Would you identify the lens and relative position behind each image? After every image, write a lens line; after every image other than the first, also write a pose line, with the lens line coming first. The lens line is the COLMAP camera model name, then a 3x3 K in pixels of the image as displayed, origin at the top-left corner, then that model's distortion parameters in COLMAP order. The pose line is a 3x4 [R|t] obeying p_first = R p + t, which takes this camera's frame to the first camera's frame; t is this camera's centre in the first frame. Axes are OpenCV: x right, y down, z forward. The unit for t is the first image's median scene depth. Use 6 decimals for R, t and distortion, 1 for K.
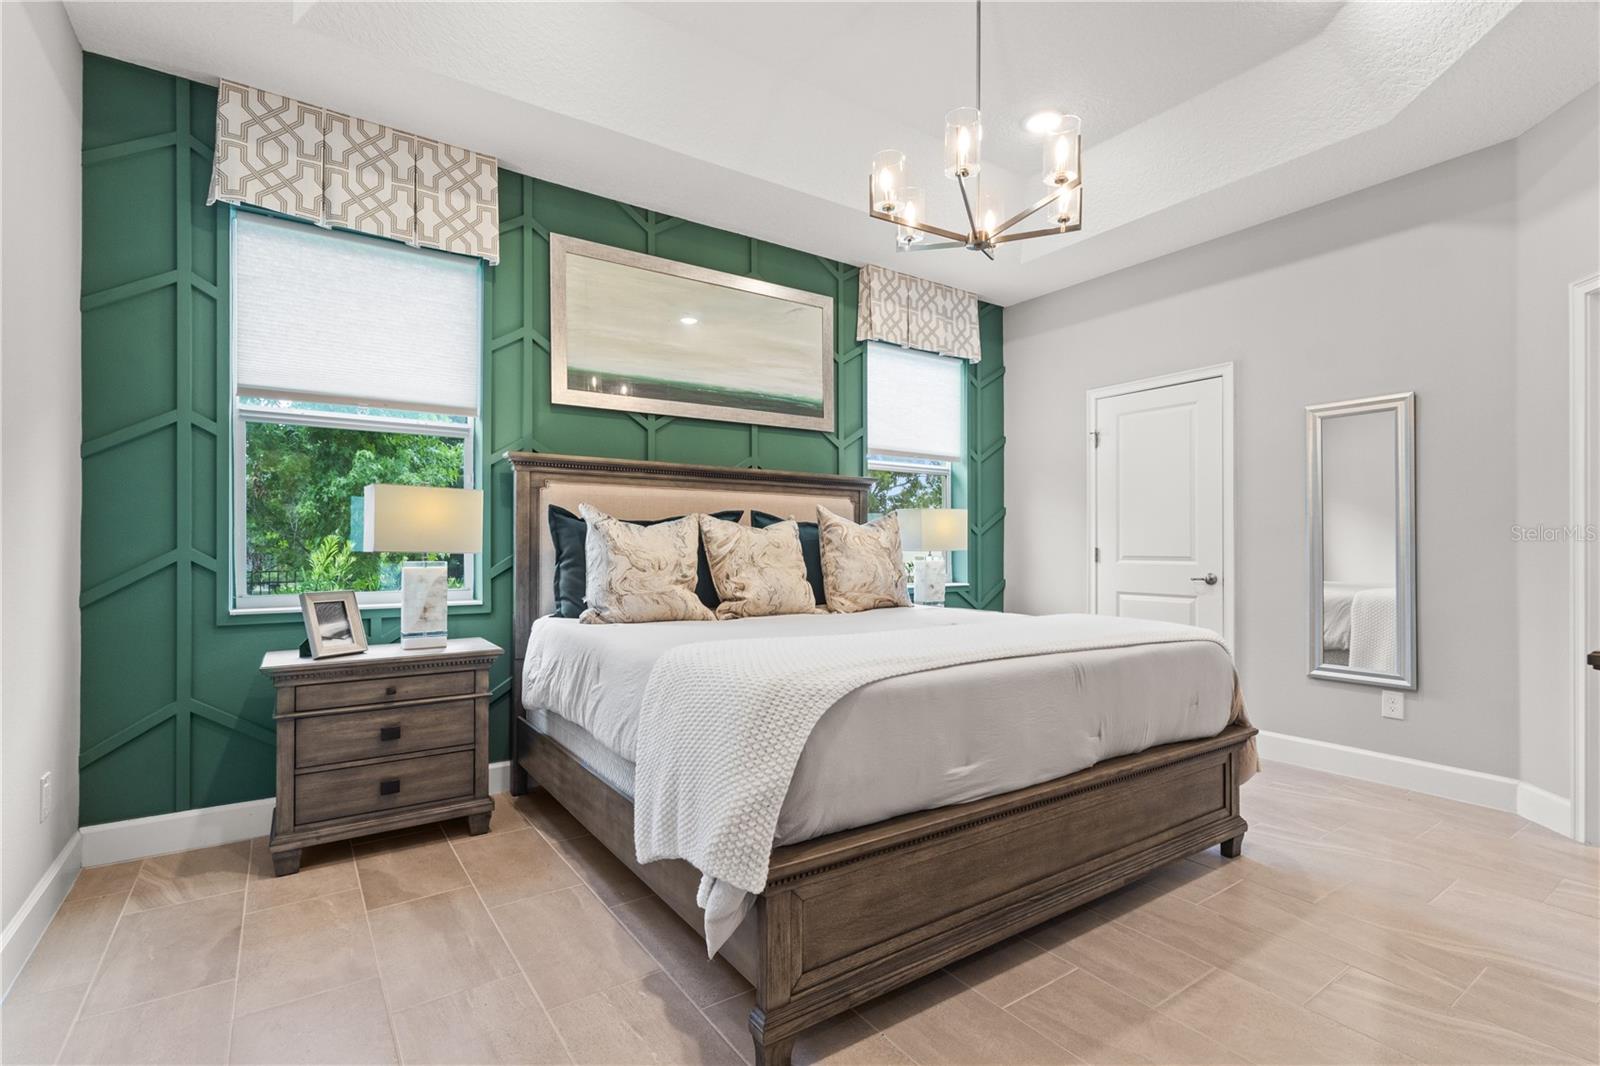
lens RADIAL K [[741.1, 0, 800.5], [0, 741.1, 544.0], [0, 0, 1]] dist [0.000215, 0.001678]
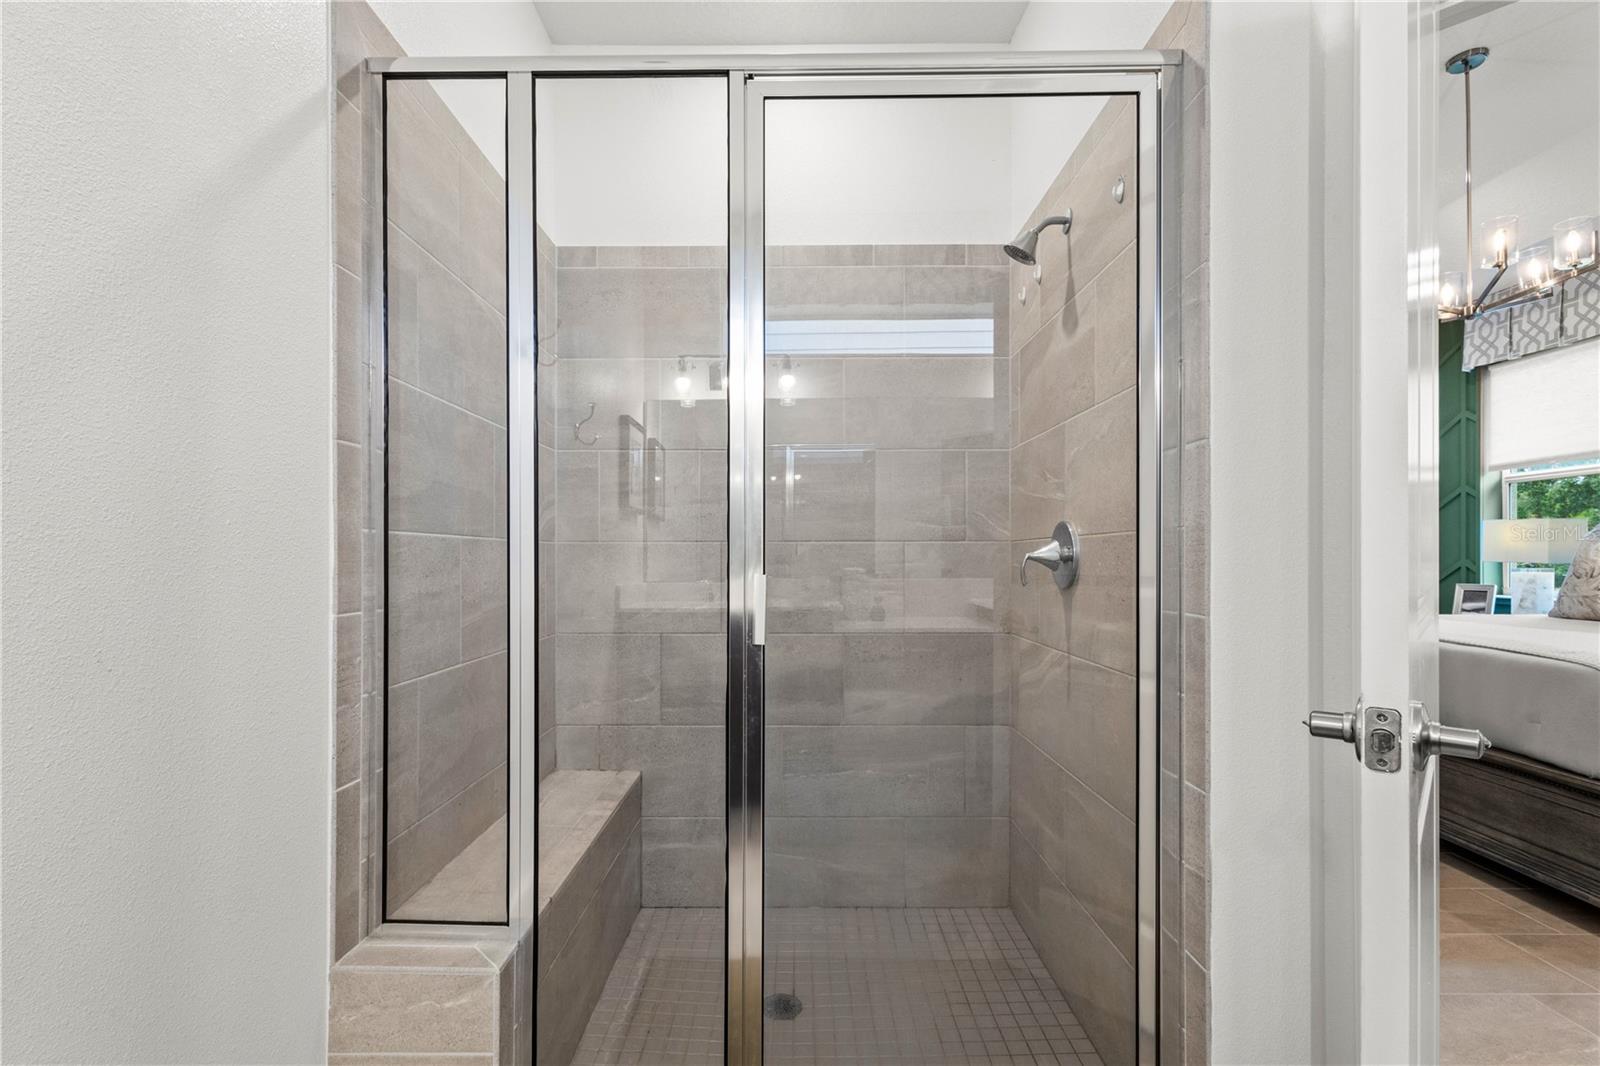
lens RADIAL K [[741.1, 0, 799.8], [0, 741.1, 539.4], [0, 0, 1]] dist [0.000215, 0.001678]
pose [[-0.568813, -0.020994, -0.822199, 1.534433], [0.004029, 0.999591, -0.028310, 0.001006], [0.822457, -0.019416, -0.568496, 0.629405]]
